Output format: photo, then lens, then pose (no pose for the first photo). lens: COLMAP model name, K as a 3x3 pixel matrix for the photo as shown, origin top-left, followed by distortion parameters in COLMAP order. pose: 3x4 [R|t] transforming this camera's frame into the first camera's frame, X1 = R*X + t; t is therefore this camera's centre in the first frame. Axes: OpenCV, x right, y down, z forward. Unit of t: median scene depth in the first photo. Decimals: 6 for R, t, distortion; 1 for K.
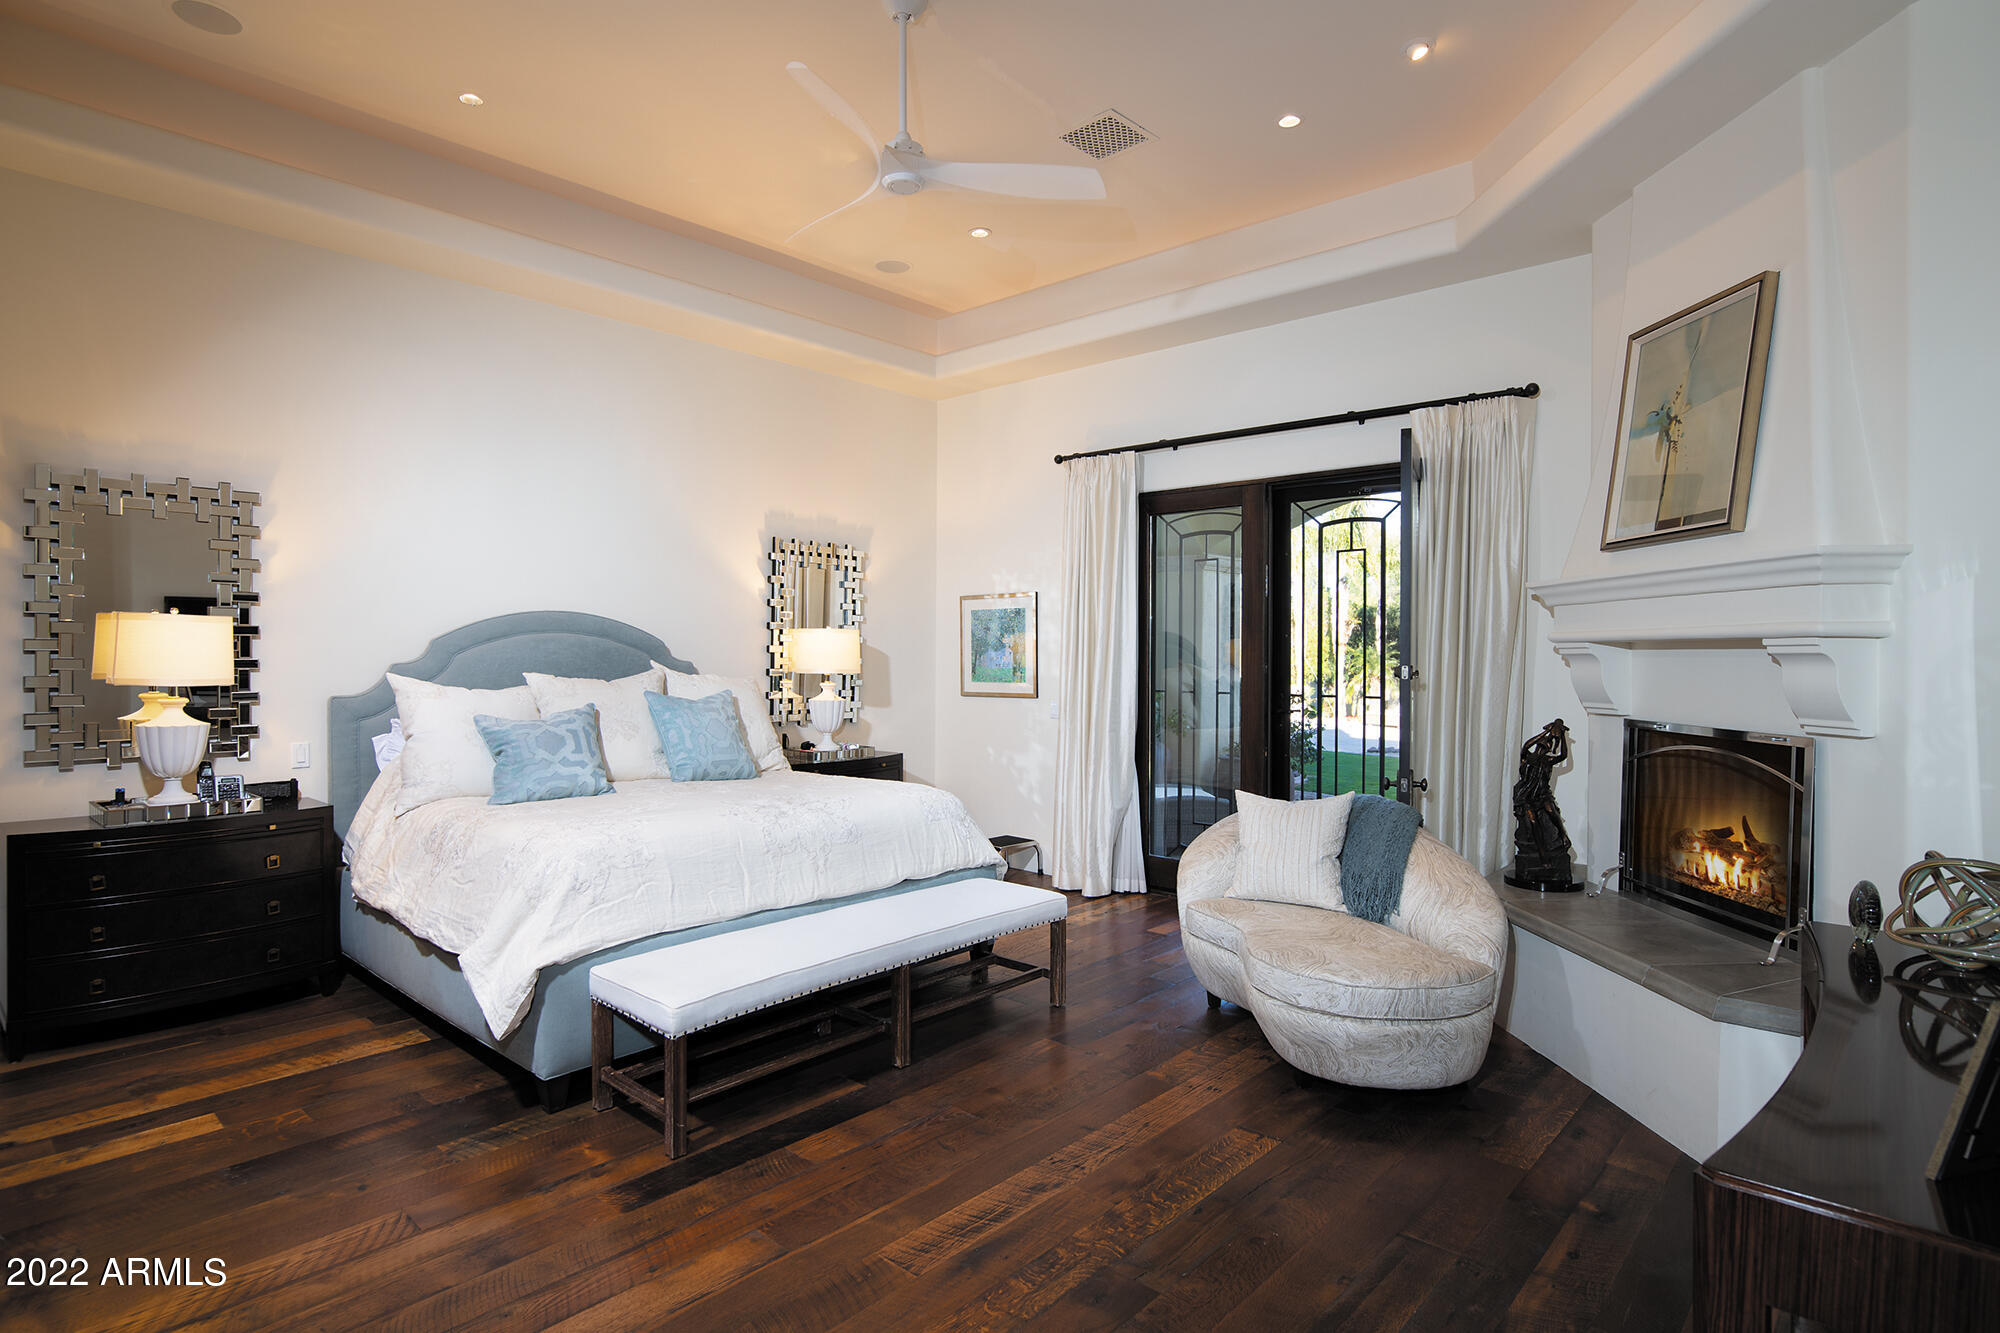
lens RADIAL K [[1068.5, 0, 989.1], [0, 1068.5, 675.3], [0, 0, 1]] dist [-0.015647, -0.001648]
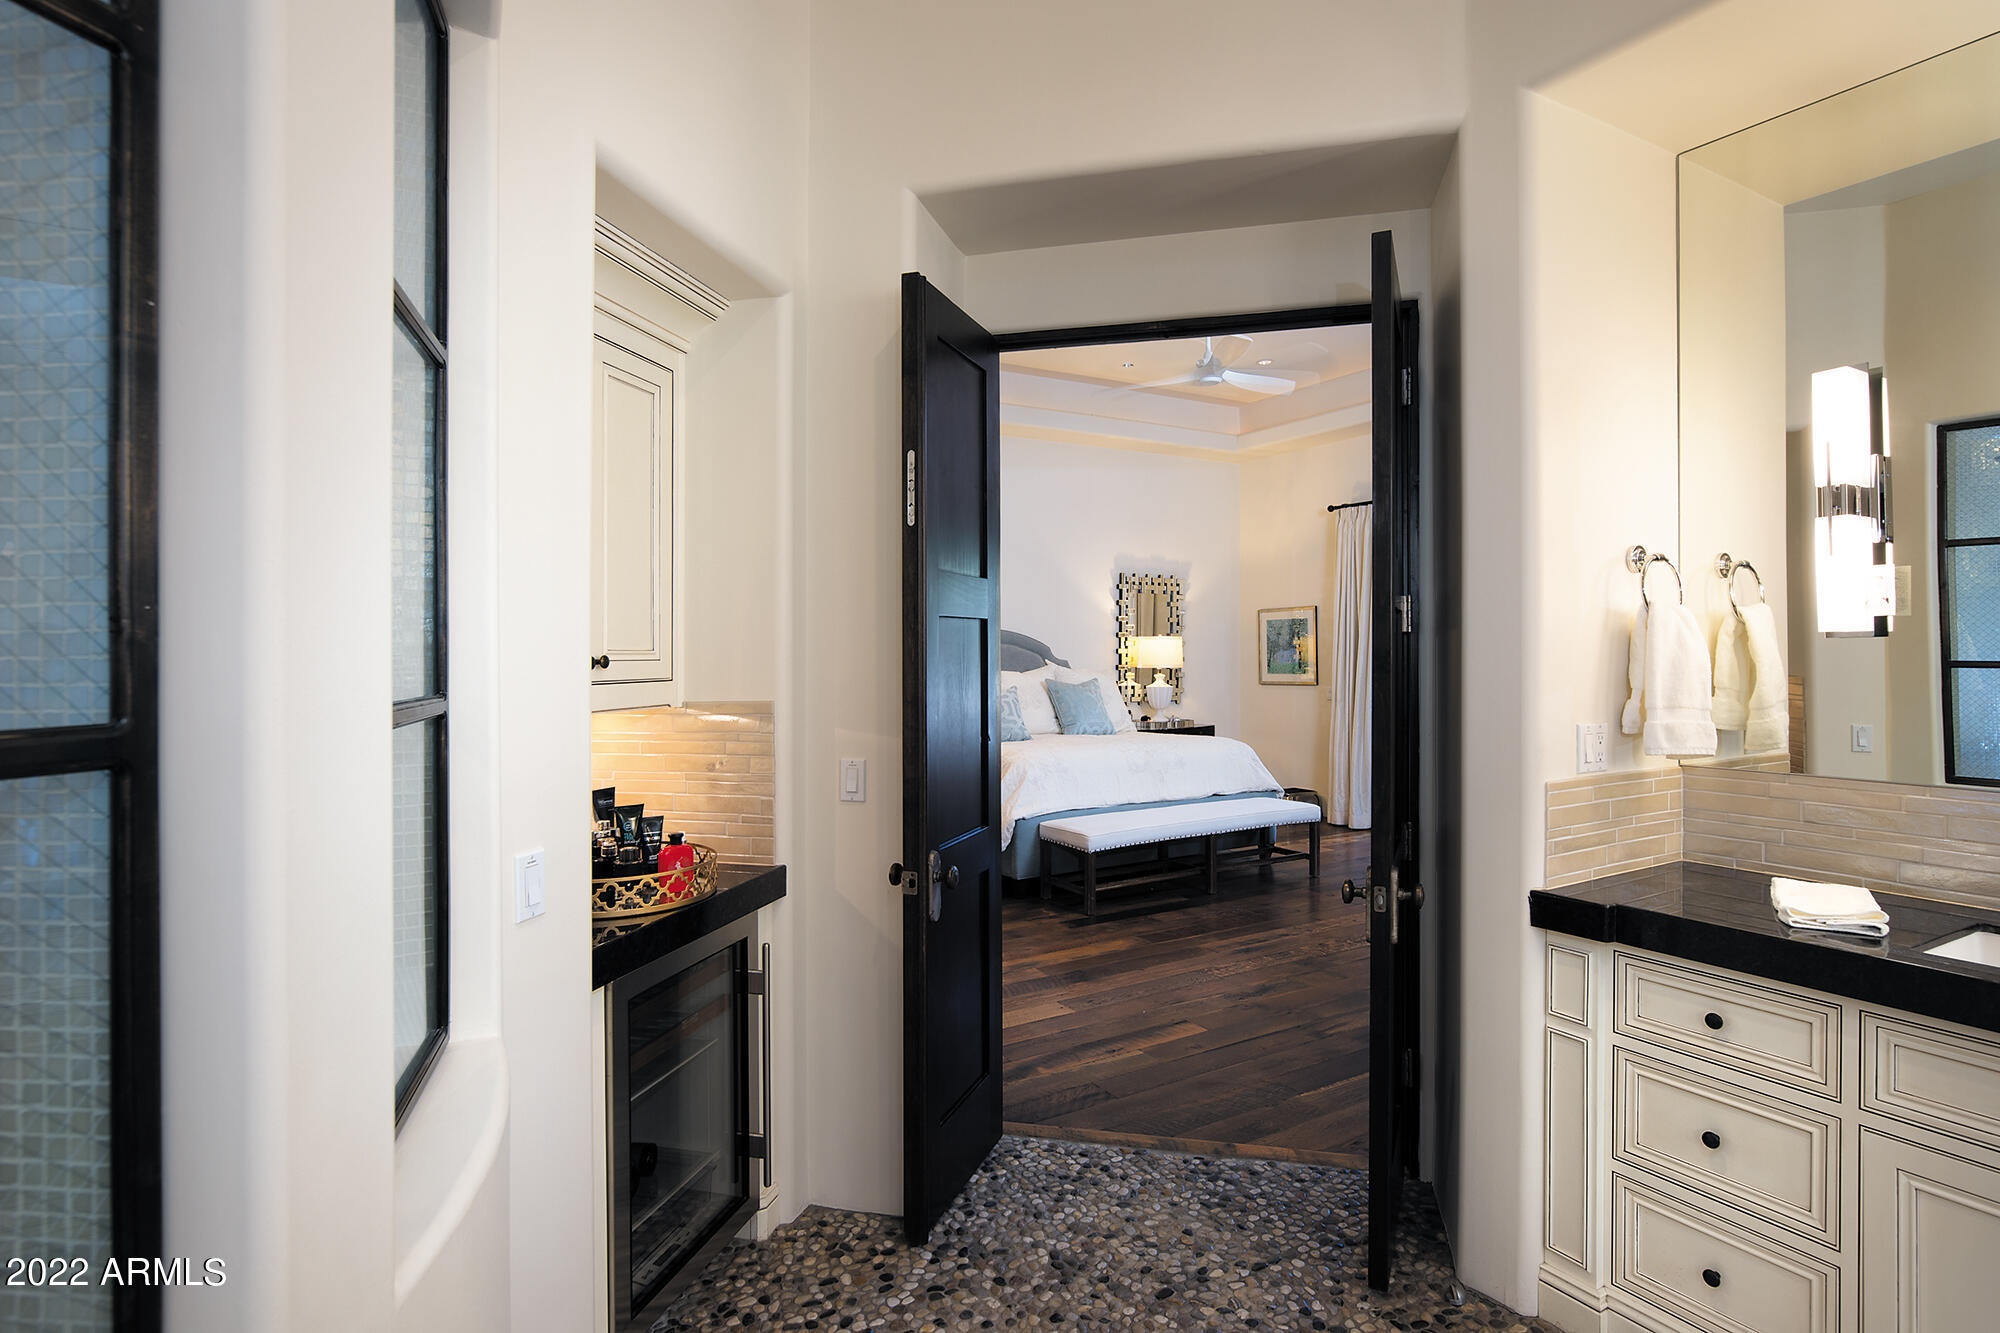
lens RADIAL K [[1068.5, 0, 950.3], [0, 1068.5, 661.6], [0, 0, 1]] dist [-0.015647, -0.001648]
pose [[0.947139, -0.006892, -0.320750, 0.040821], [0.003215, 0.999923, -0.011991, 0.005933], [0.320808, 0.010326, 0.947088, -0.430133]]
